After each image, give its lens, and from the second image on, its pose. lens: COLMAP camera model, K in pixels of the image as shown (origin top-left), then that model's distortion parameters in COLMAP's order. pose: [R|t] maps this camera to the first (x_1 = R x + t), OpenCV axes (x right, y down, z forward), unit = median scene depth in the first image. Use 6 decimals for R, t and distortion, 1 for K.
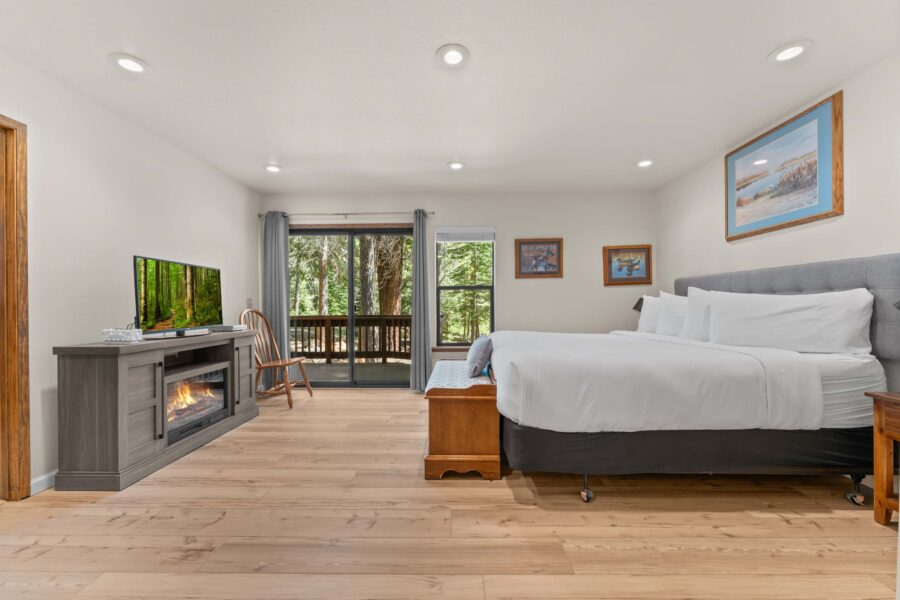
lens RADIAL K [[360.1, 0, 444.3], [0, 360.1, 305.4], [0, 0, 1]] dist [-0.010743, 0.000824]
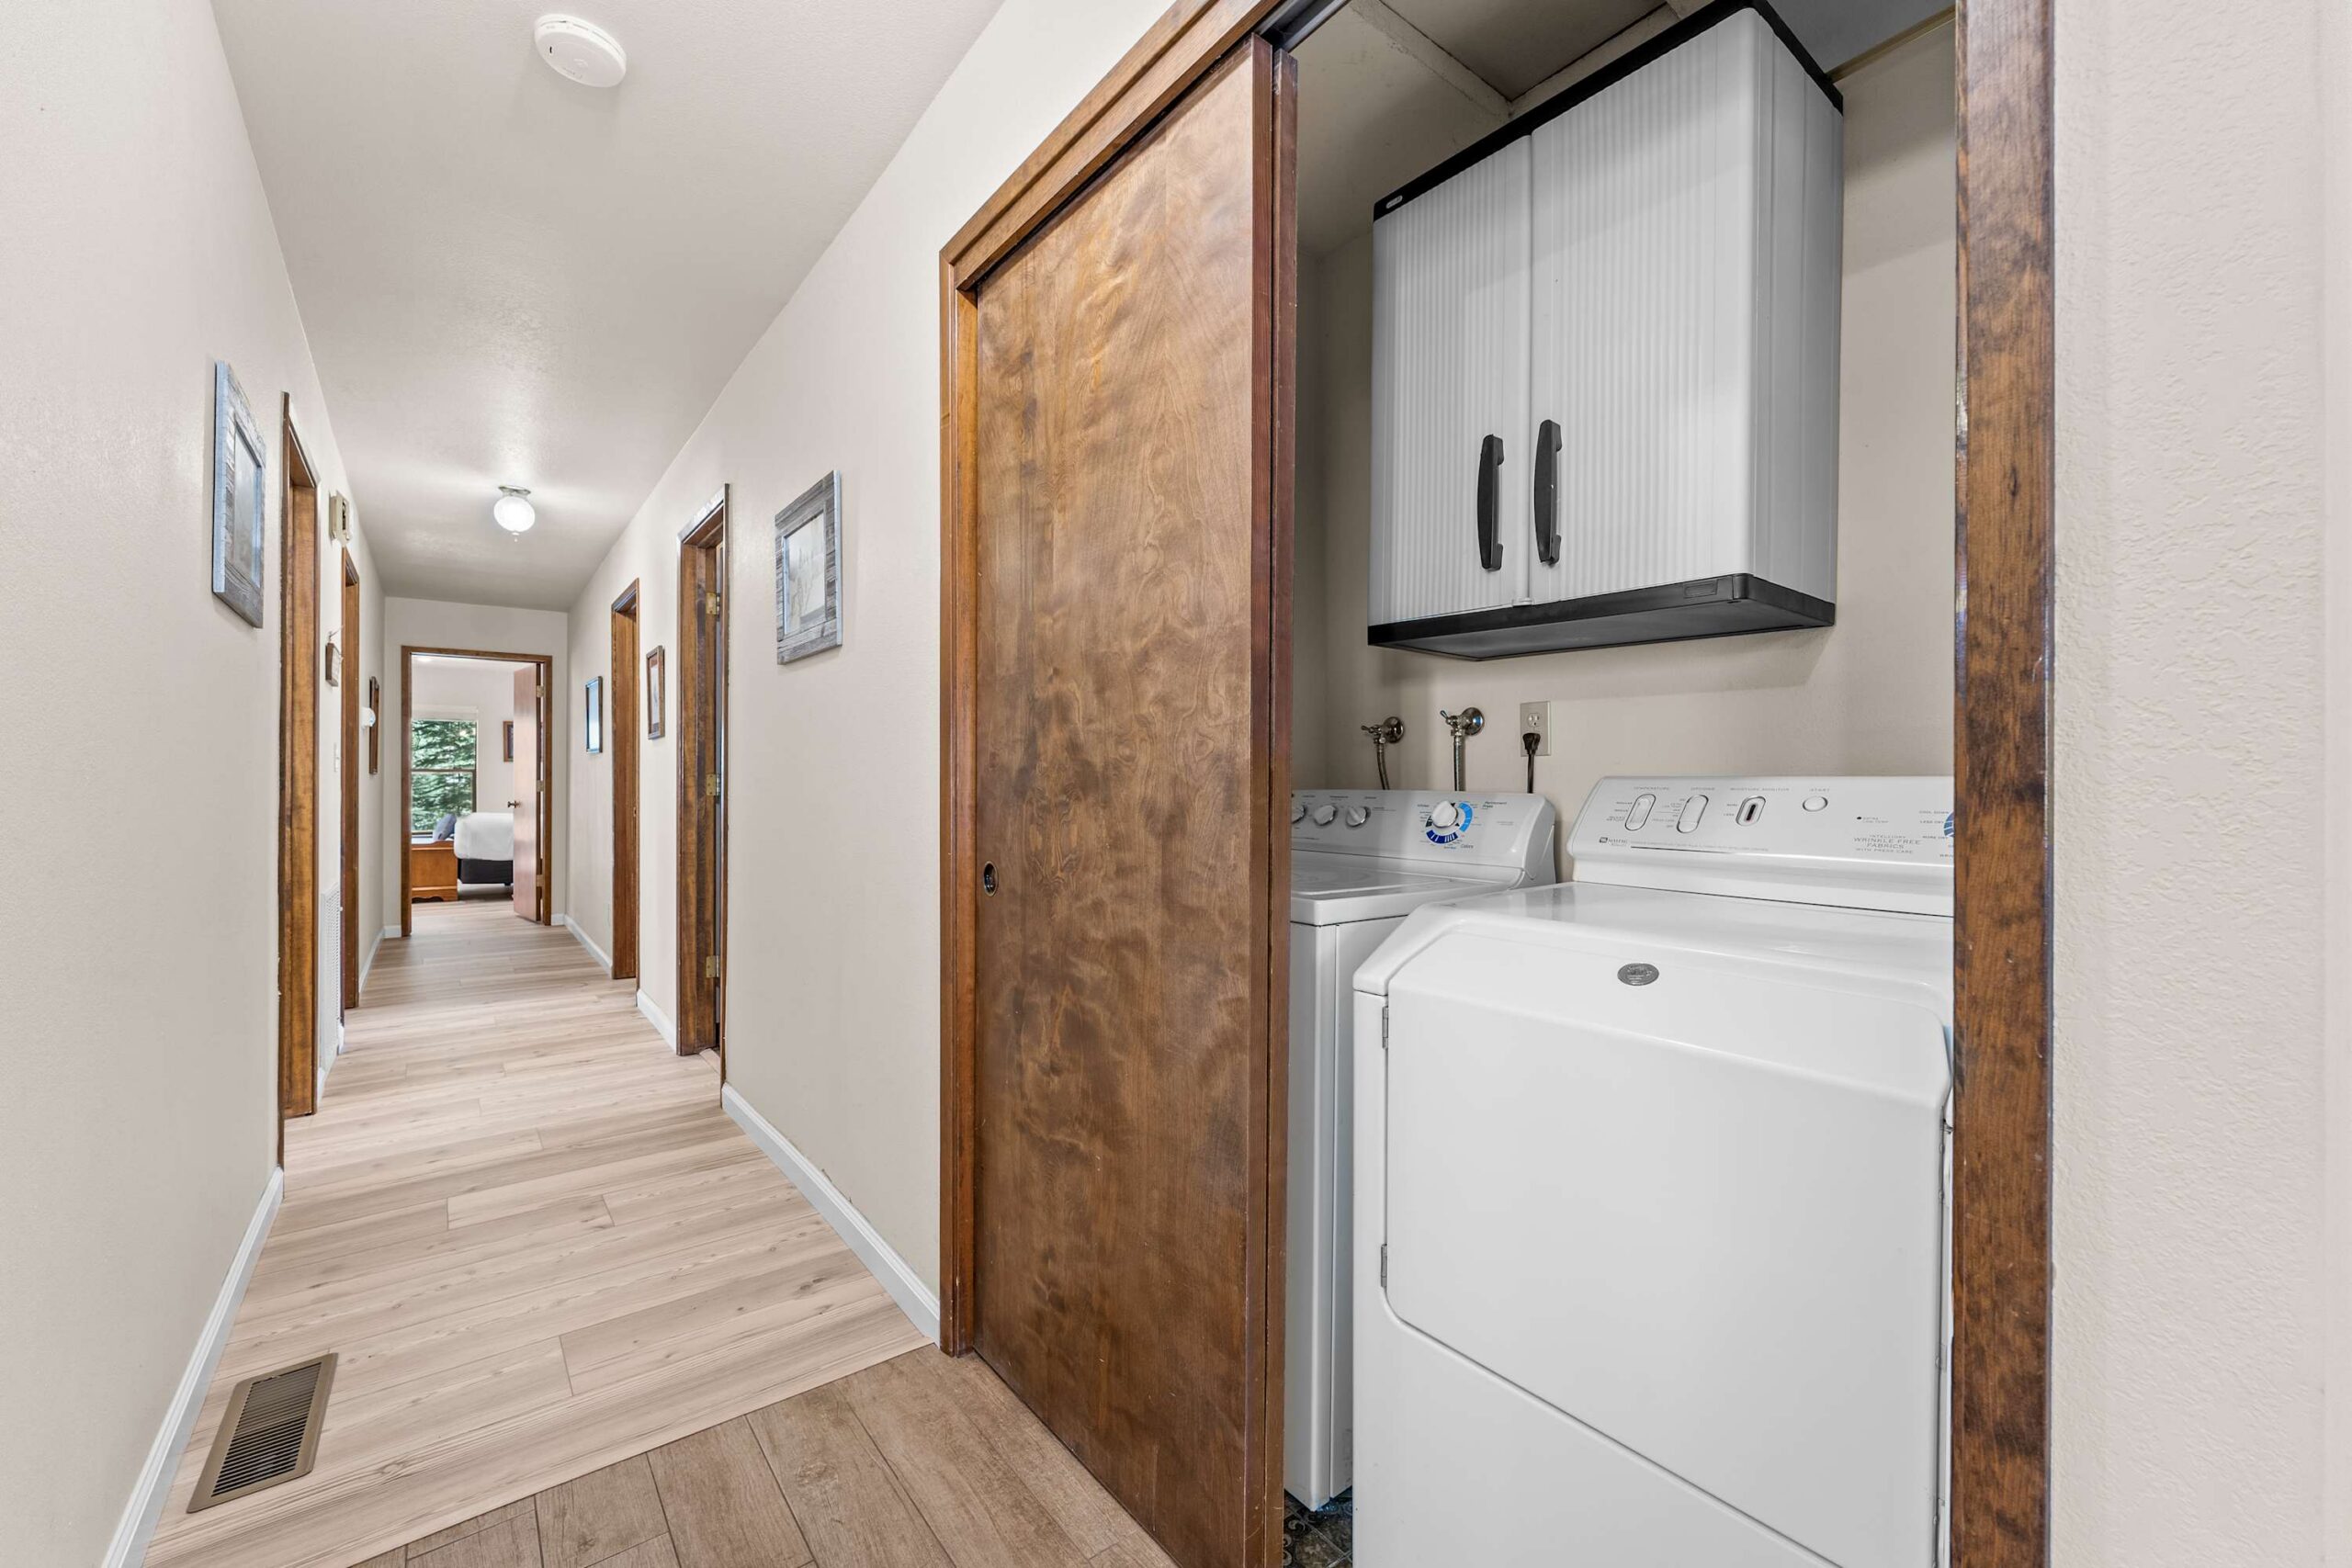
lens RADIAL K [[940.9, 0, 1176.1], [0, 940.9, 786.4], [0, 0, 1]] dist [-0.010743, 0.000824]
pose [[0.762860, 0.000158, 0.646563, -0.056457], [0.004119, 0.999978, -0.005104, 0.014809], [-0.646550, 0.006557, 0.762843, -2.592173]]
